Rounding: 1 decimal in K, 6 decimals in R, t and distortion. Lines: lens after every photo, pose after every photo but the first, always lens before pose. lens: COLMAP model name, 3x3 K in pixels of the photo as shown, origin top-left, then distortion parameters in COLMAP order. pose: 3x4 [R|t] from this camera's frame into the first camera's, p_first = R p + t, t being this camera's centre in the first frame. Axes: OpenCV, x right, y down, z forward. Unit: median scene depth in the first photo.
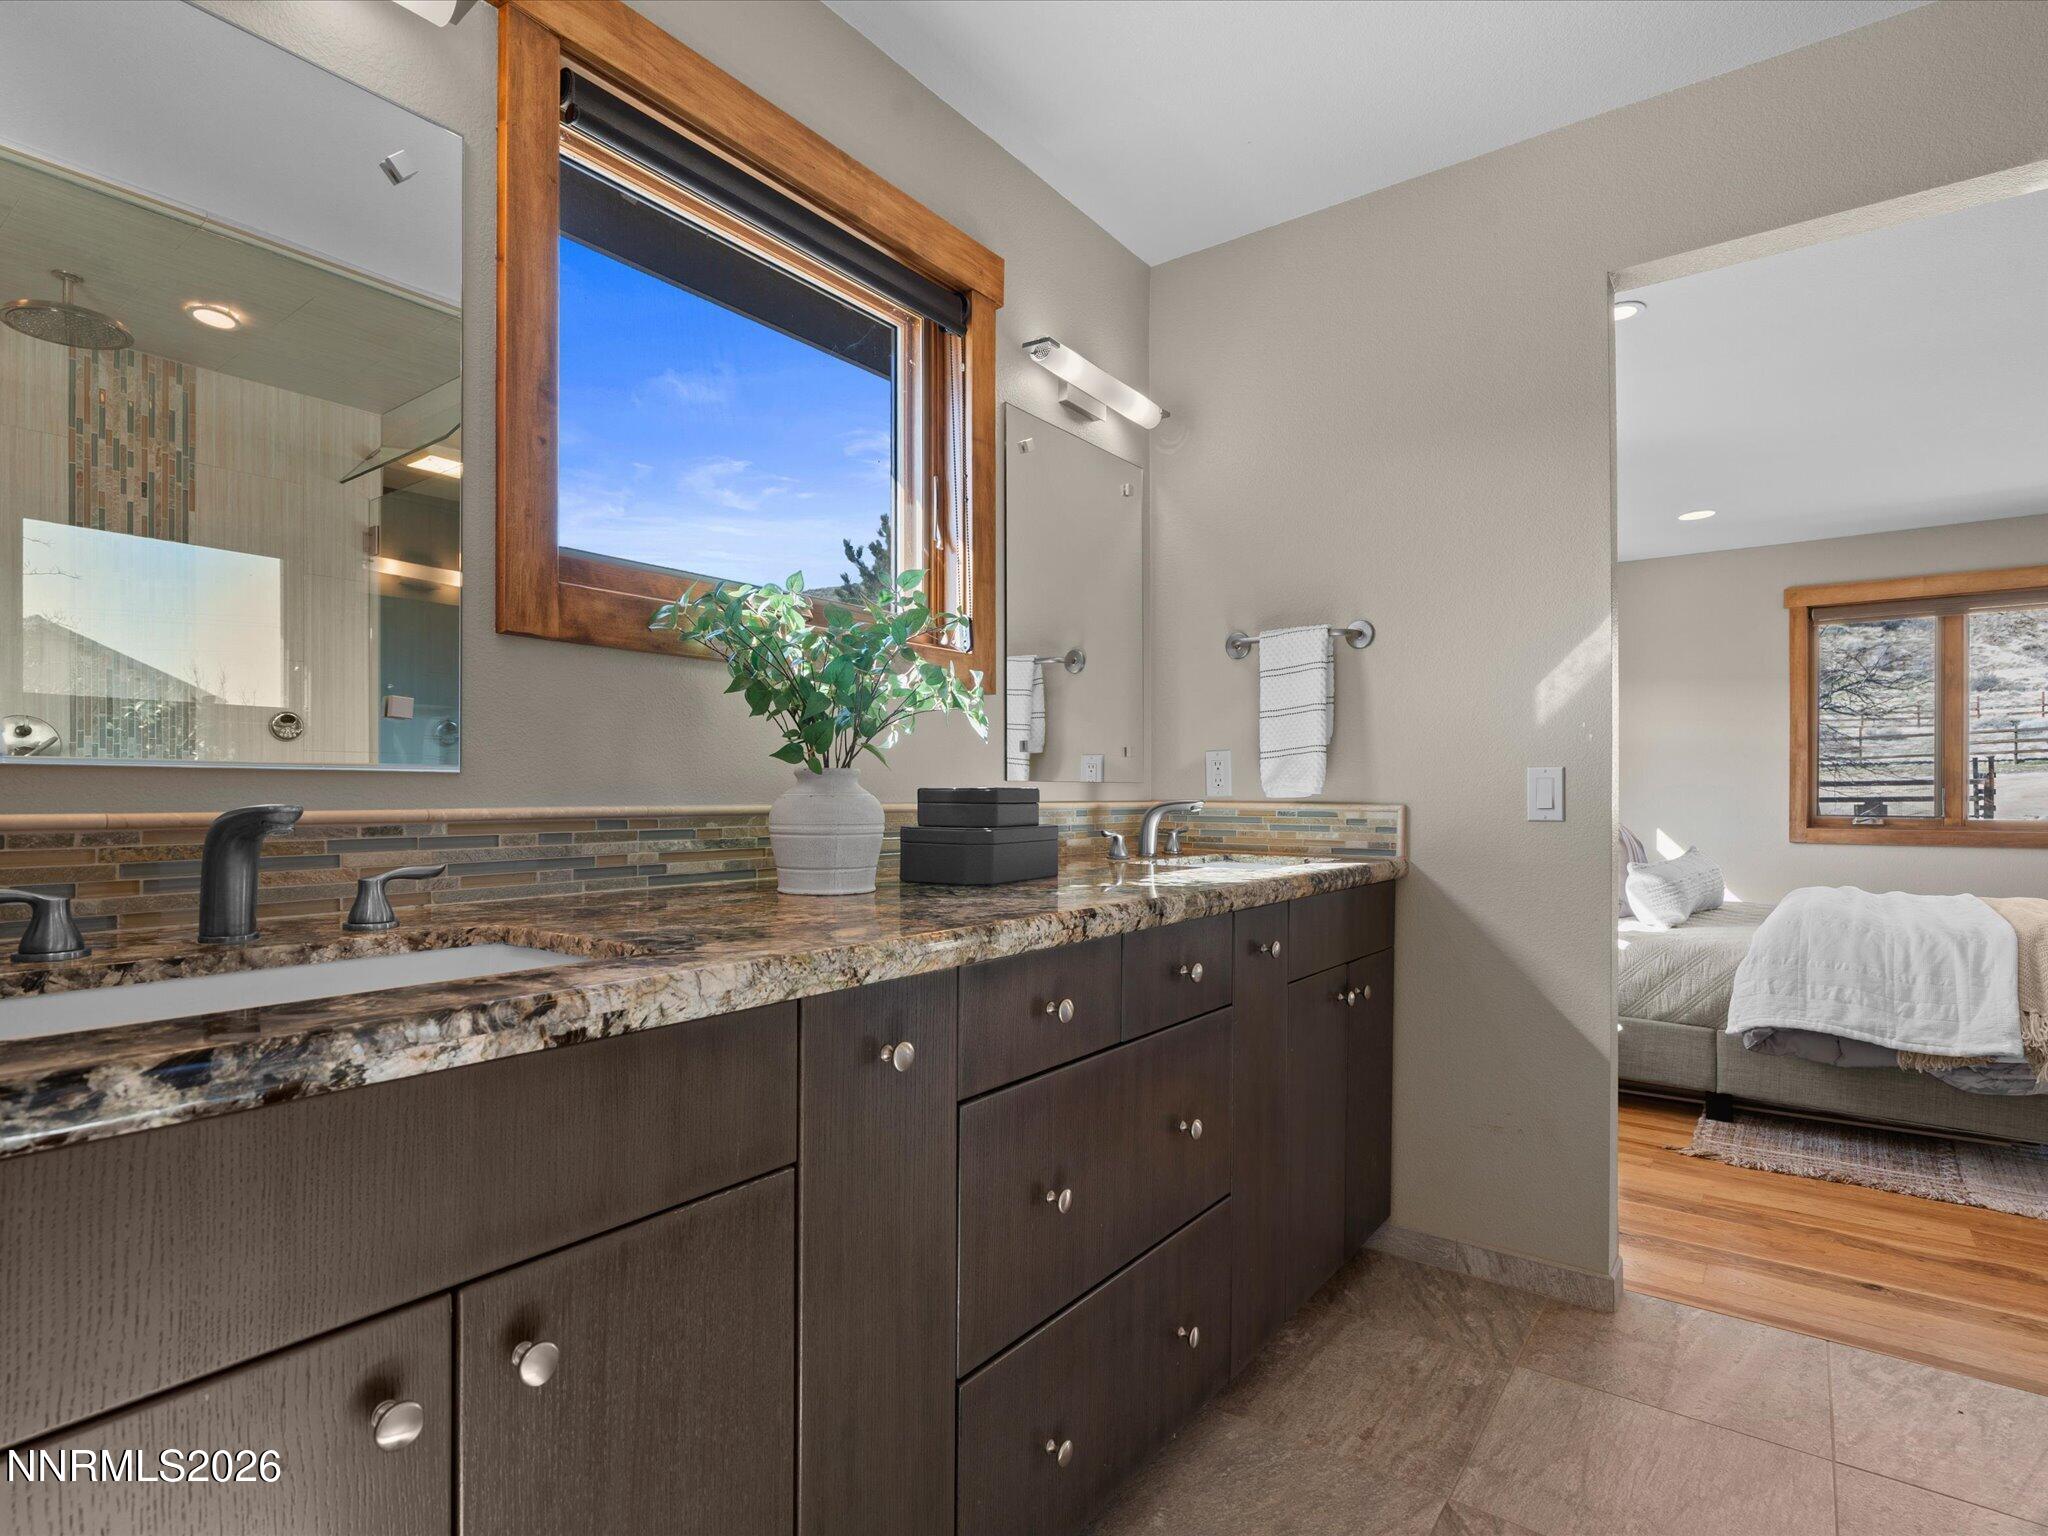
lens RADIAL K [[1035.9, 0, 1024.0], [0, 1035.9, 768.0], [0, 0, 1]] dist [-0.005072, 0.001265]
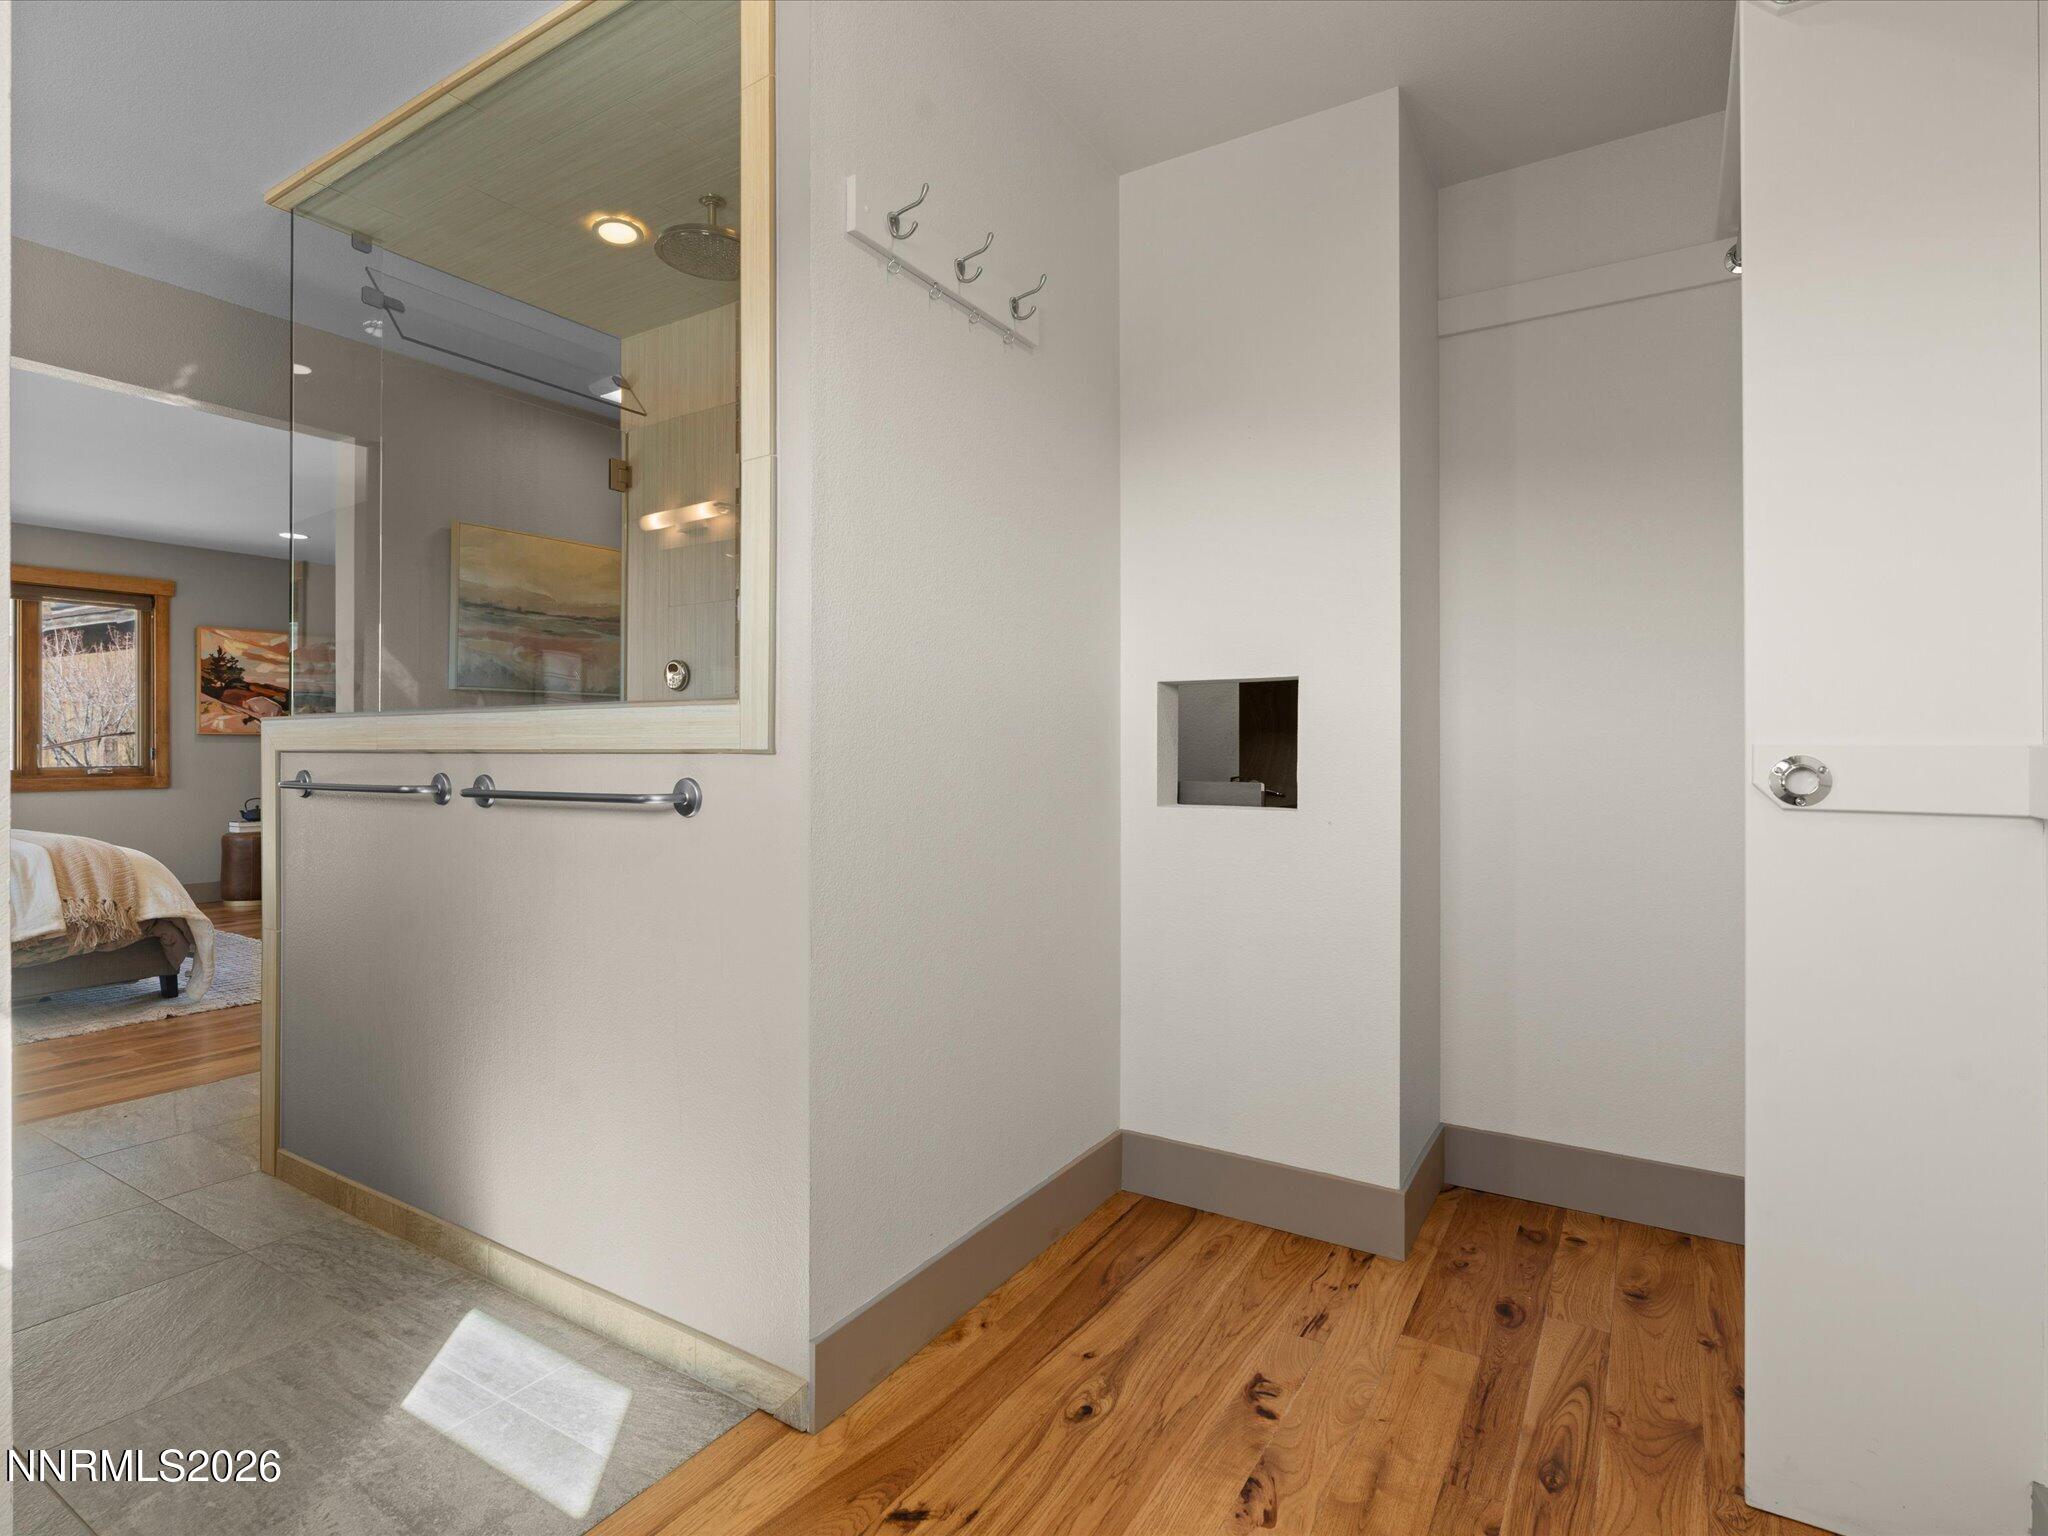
lens RADIAL K [[1035.9, 0, 1024.0], [0, 1035.9, 768.0], [0, 0, 1]] dist [-0.005072, 0.001265]
pose [[-0.084935, -0.035593, 0.995751, -0.574563], [-0.026425, 0.999091, 0.033458, -0.030704], [-0.996036, -0.023471, -0.085798, -0.204717]]
